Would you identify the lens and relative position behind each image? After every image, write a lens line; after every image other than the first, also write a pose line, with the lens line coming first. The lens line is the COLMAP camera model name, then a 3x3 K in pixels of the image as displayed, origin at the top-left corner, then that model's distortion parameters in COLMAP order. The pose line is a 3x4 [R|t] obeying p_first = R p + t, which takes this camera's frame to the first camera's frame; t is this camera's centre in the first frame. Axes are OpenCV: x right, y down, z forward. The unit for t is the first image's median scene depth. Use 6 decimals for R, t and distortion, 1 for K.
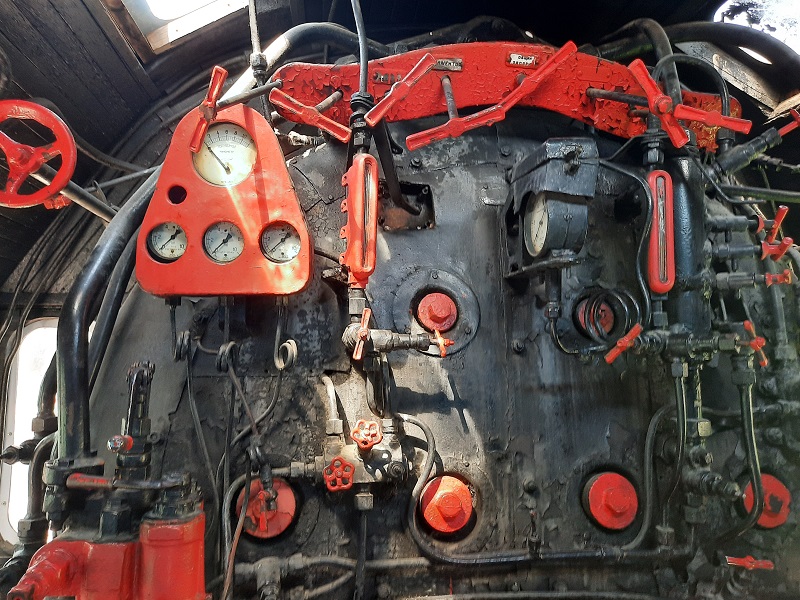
lens RADIAL K [[593.7, 0, 400.1], [0, 593.7, 301.2], [0, 0, 1]] dist [0.018515, -0.009219]
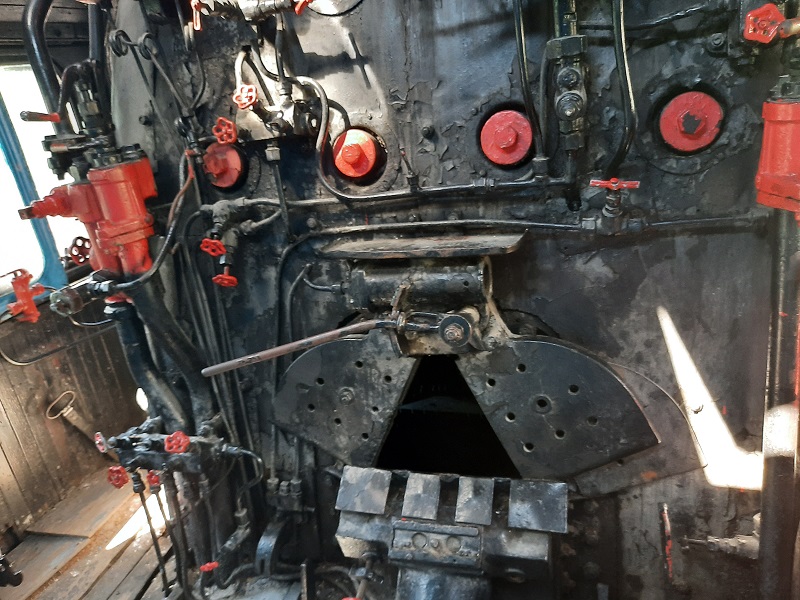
lens RADIAL K [[593.7, 0, 400.0], [0, 593.7, 300.7], [0, 0, 1]] dist [0.018515, -0.009219]
pose [[0.892264, 0.029694, -0.450538, 0.672394], [0.183603, 0.887750, 0.422125, 0.120628], [0.412499, -0.459367, 0.786655, -0.004439]]
